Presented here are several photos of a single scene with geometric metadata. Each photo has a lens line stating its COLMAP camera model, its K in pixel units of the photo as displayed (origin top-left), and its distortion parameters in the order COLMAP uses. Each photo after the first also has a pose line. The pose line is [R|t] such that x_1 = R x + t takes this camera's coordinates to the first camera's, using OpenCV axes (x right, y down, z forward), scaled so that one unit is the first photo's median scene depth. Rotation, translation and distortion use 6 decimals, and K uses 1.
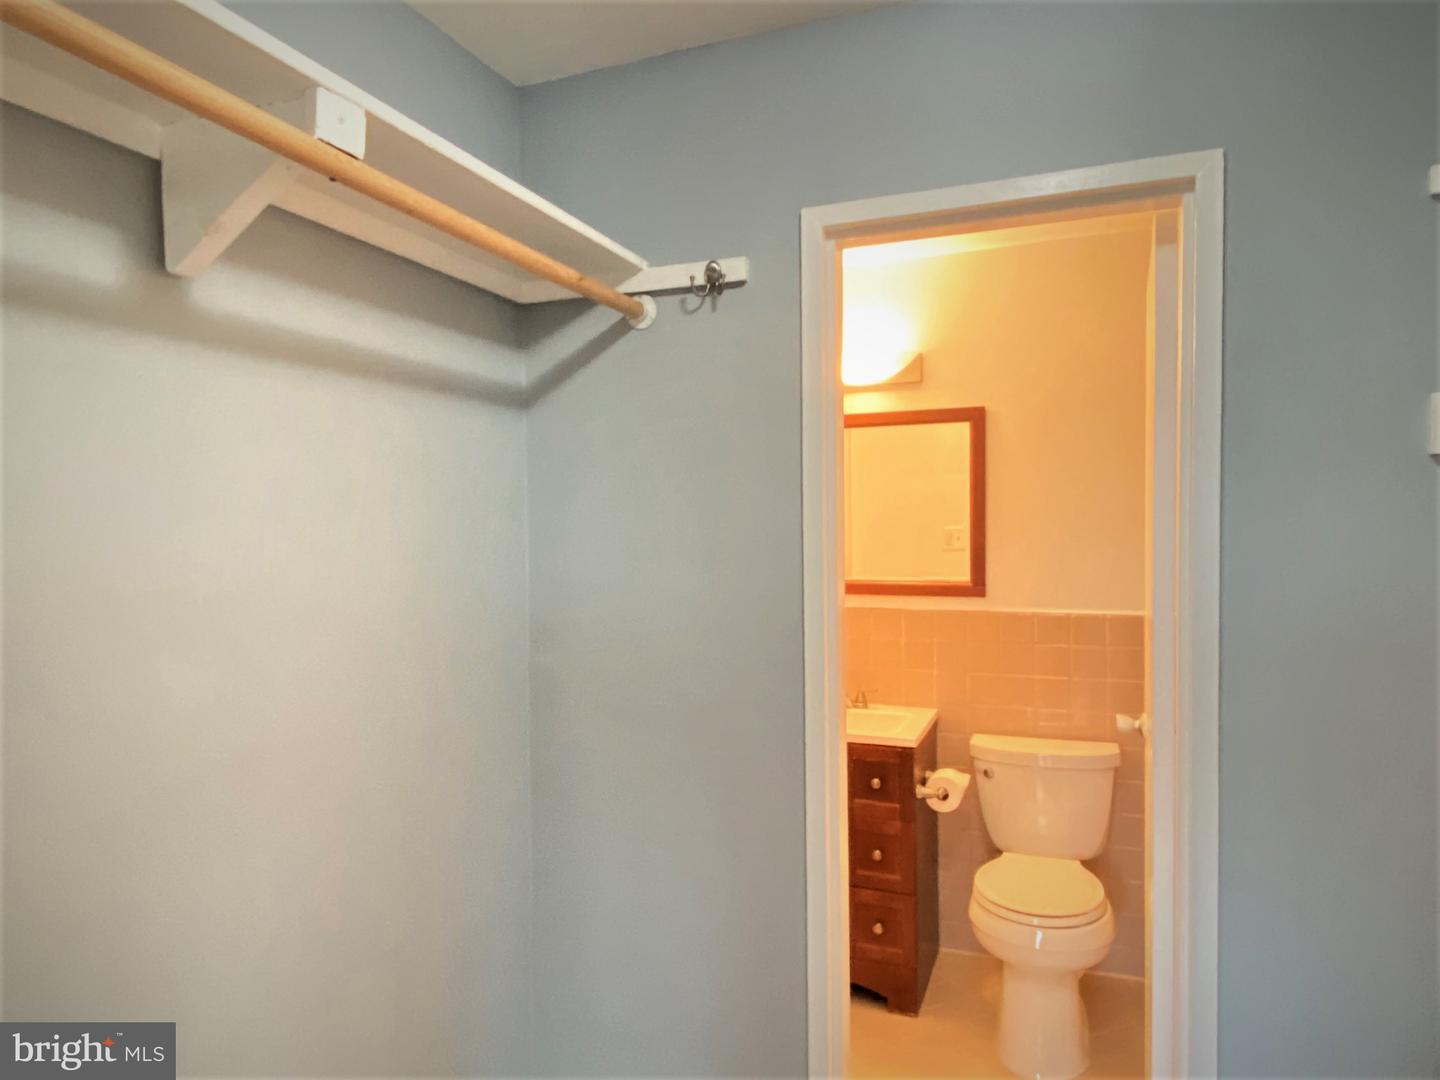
lens RADIAL K [[920.0, 0, 705.3], [0, 920.0, 533.8], [0, 0, 1]] dist [0.018342, -0.025303]
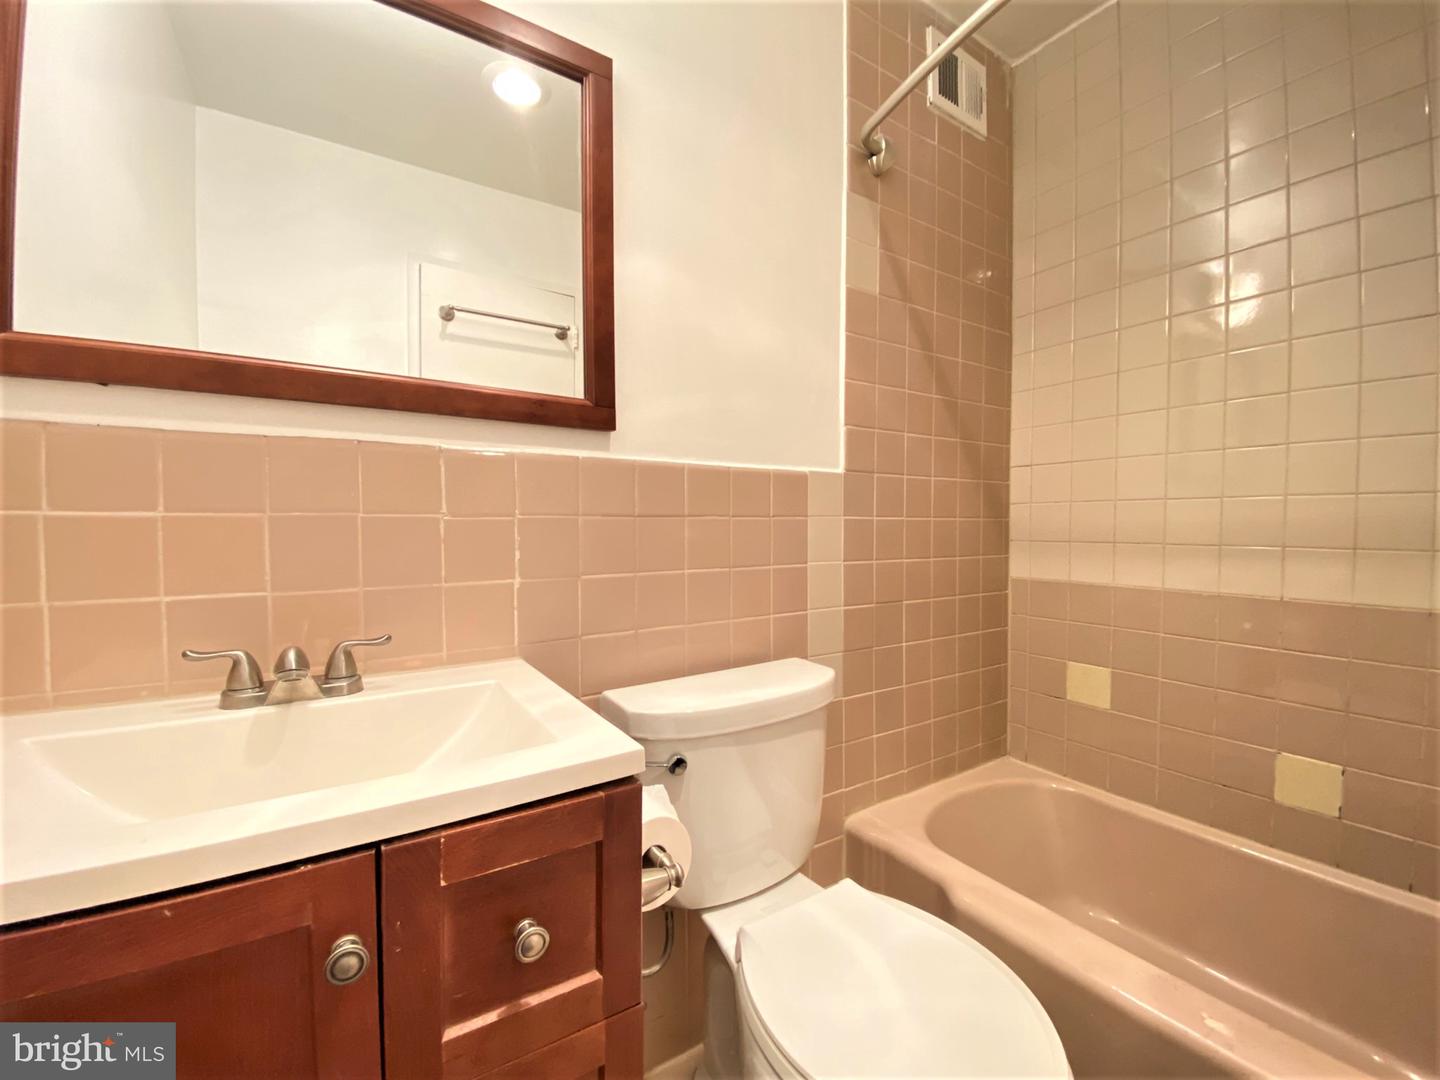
lens RADIAL K [[581.7, 0, 706.8], [0, 581.7, 542.7], [0, 0, 1]] dist [0.011034, -0.012980]
pose [[0.571050, -0.014061, 0.820795, 0.069012], [0.006337, 0.999899, 0.012721, 0.146961], [-0.820890, -0.002063, 0.571082, 0.866835]]
